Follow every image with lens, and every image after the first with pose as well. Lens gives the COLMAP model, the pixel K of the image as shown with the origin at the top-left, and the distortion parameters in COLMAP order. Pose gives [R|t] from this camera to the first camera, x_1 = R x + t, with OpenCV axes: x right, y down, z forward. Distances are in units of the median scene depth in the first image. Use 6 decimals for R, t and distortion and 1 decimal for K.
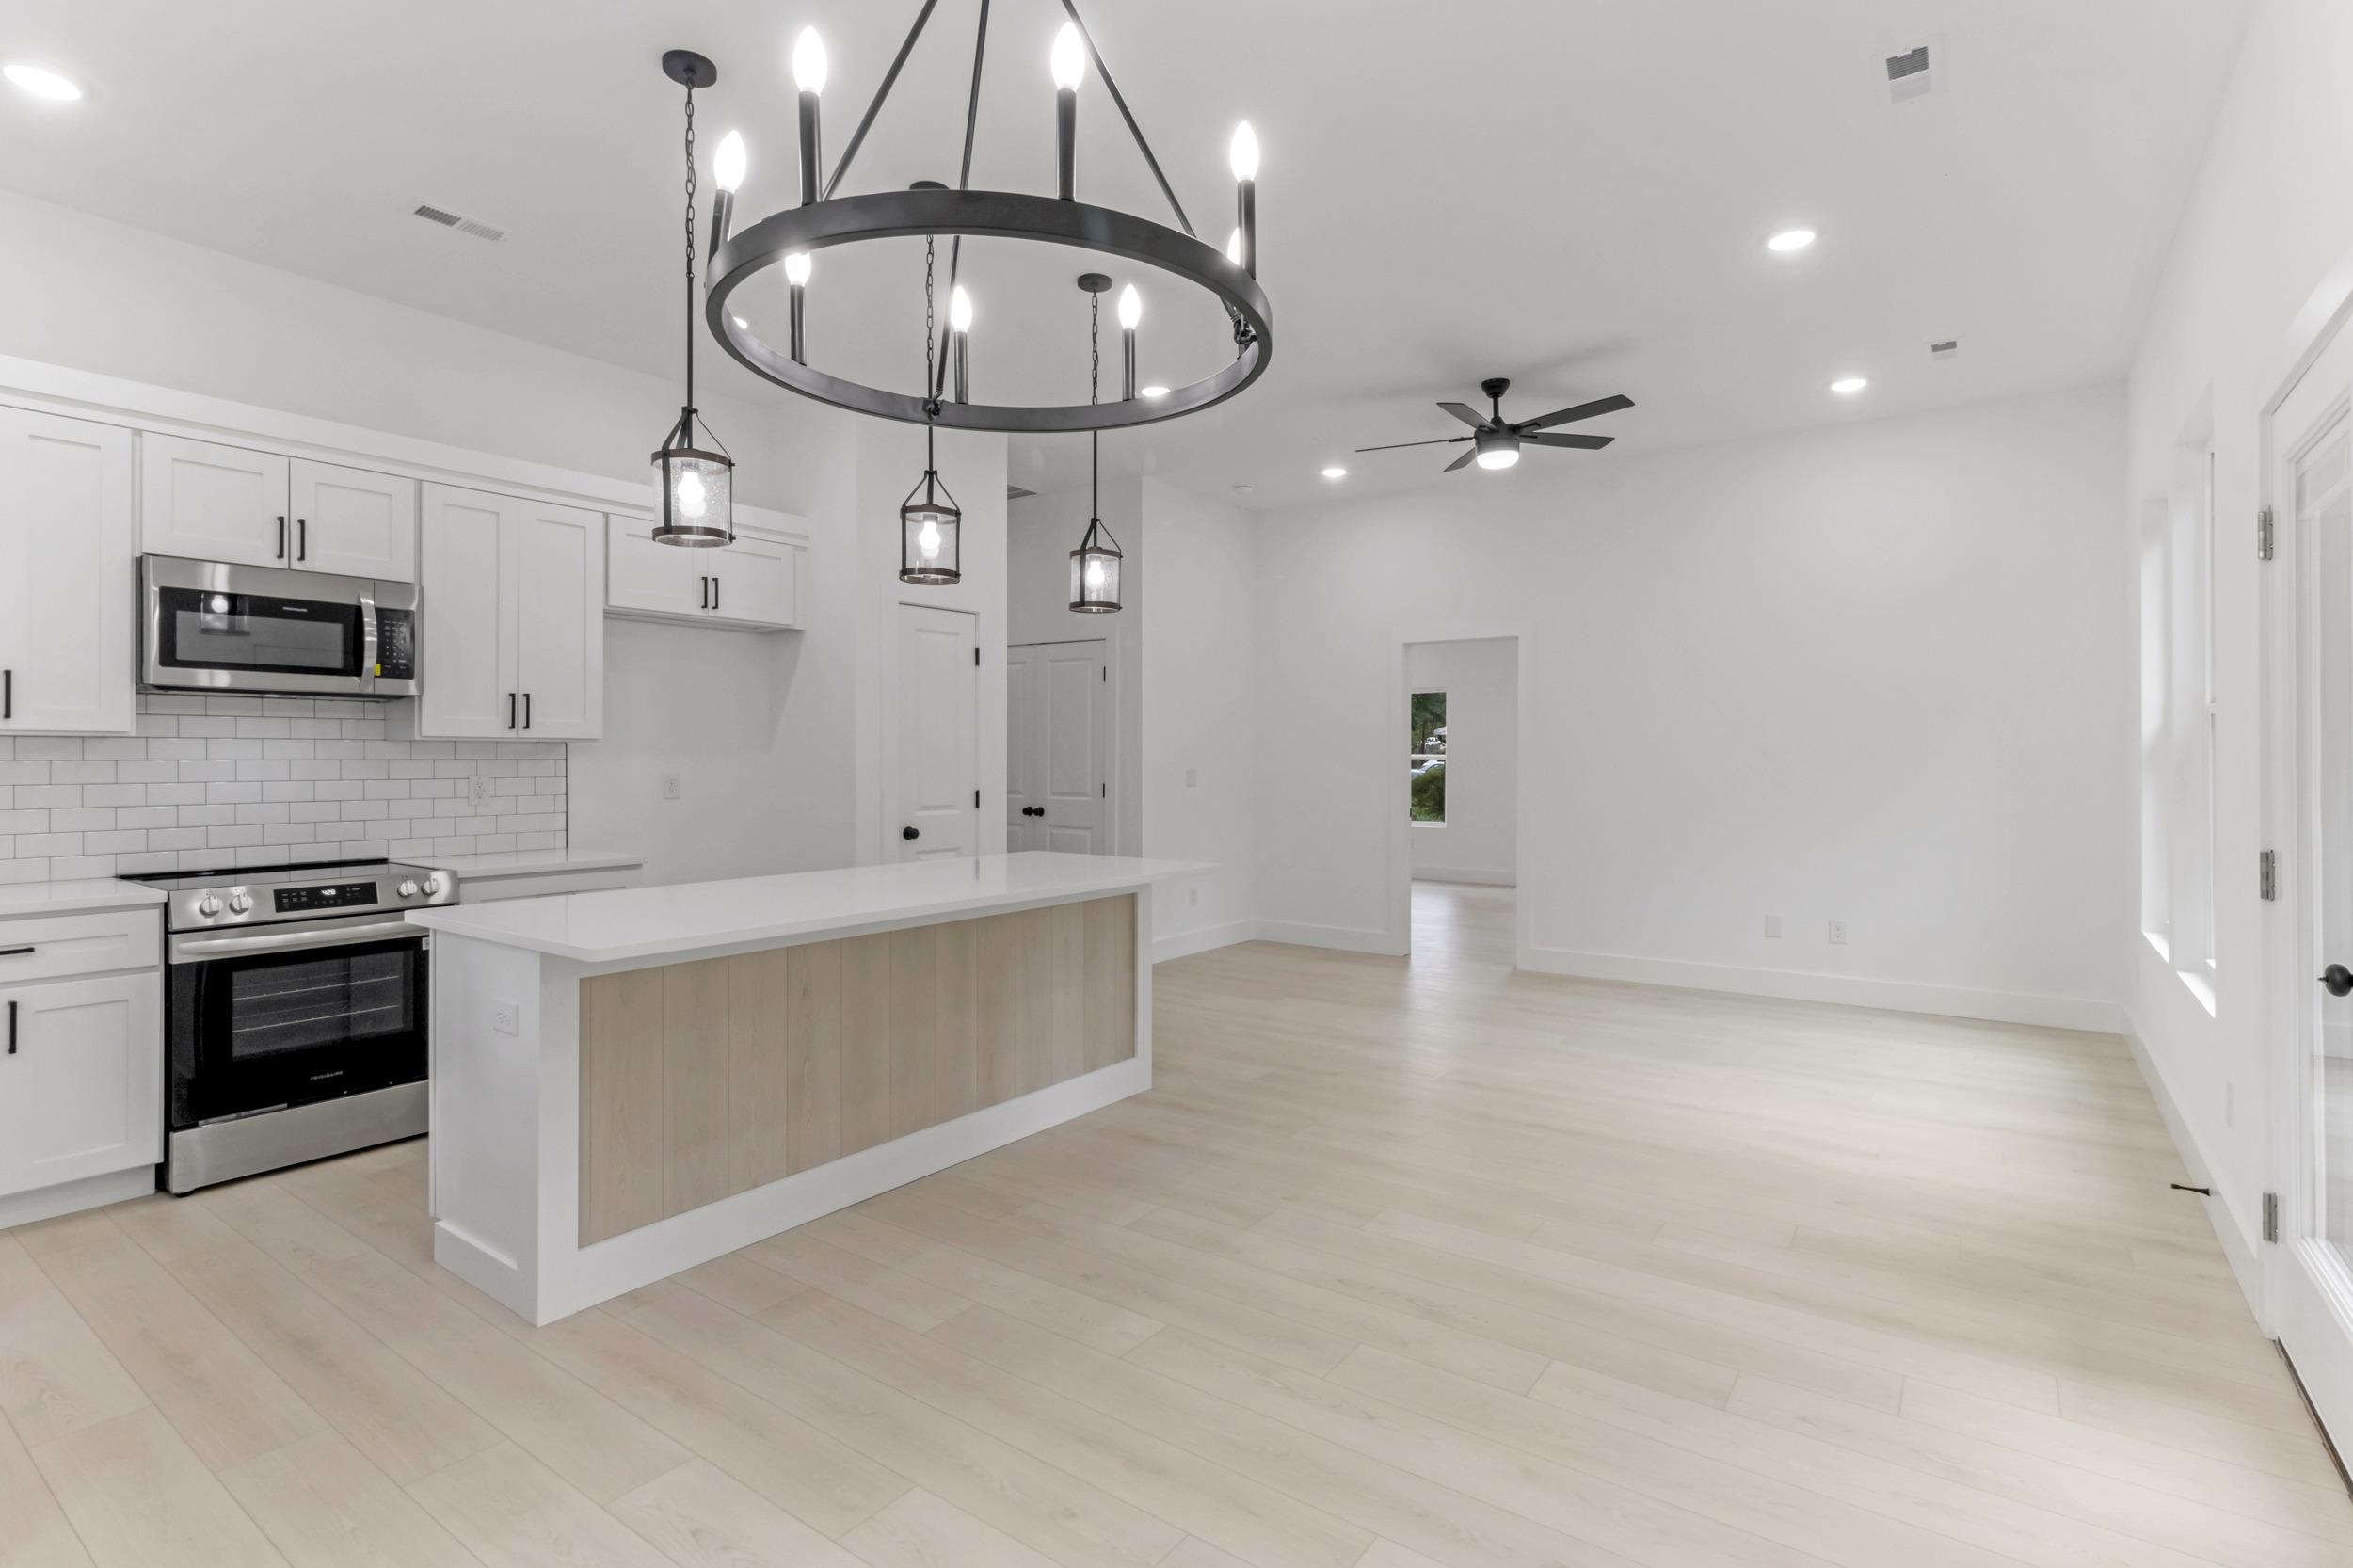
lens RADIAL K [[1149.7, 0, 1191.3], [0, 1149.7, 767.3], [0, 0, 1]] dist [0.014136, 0.000036]
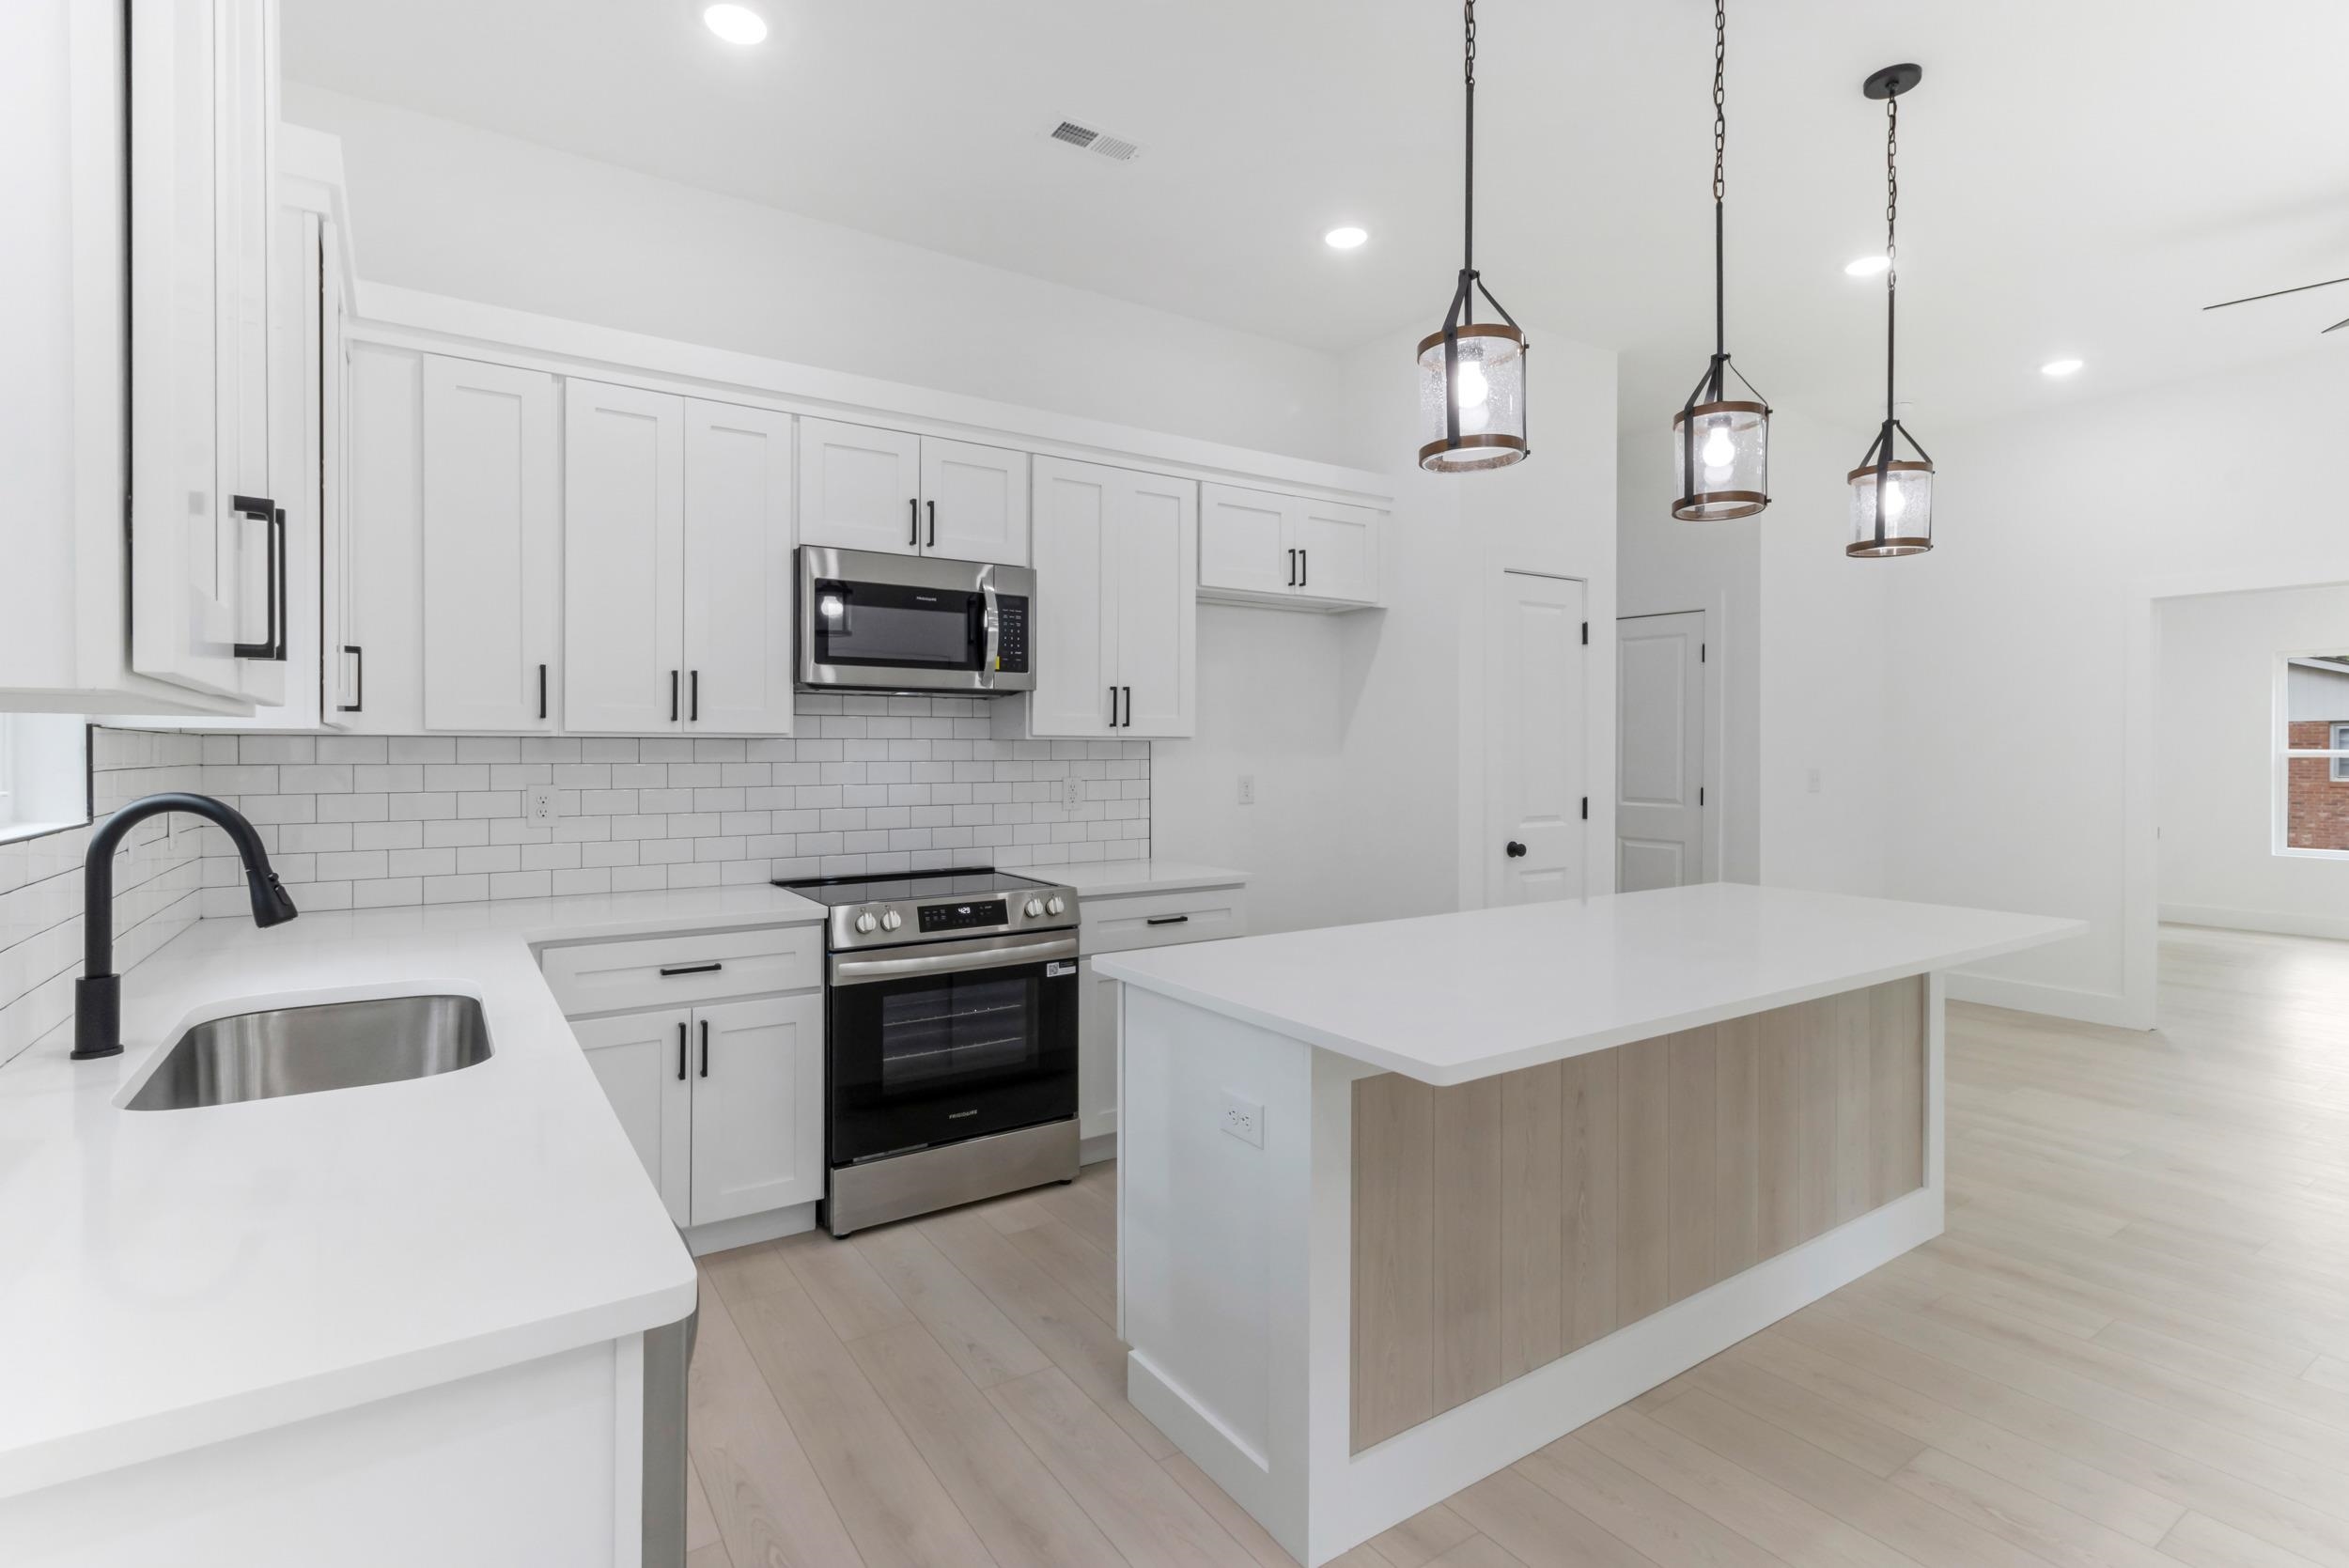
lens RADIAL K [[1147.7, 0, 1189.2], [0, 1147.7, 767.3], [0, 0, 1]] dist [0.014136, 0.000036]
pose [[0.941532, 0.005381, -0.336880, -0.261481], [-0.003118, 0.999969, 0.007260, -0.009564], [0.336909, -0.005785, 0.941520, 0.205113]]
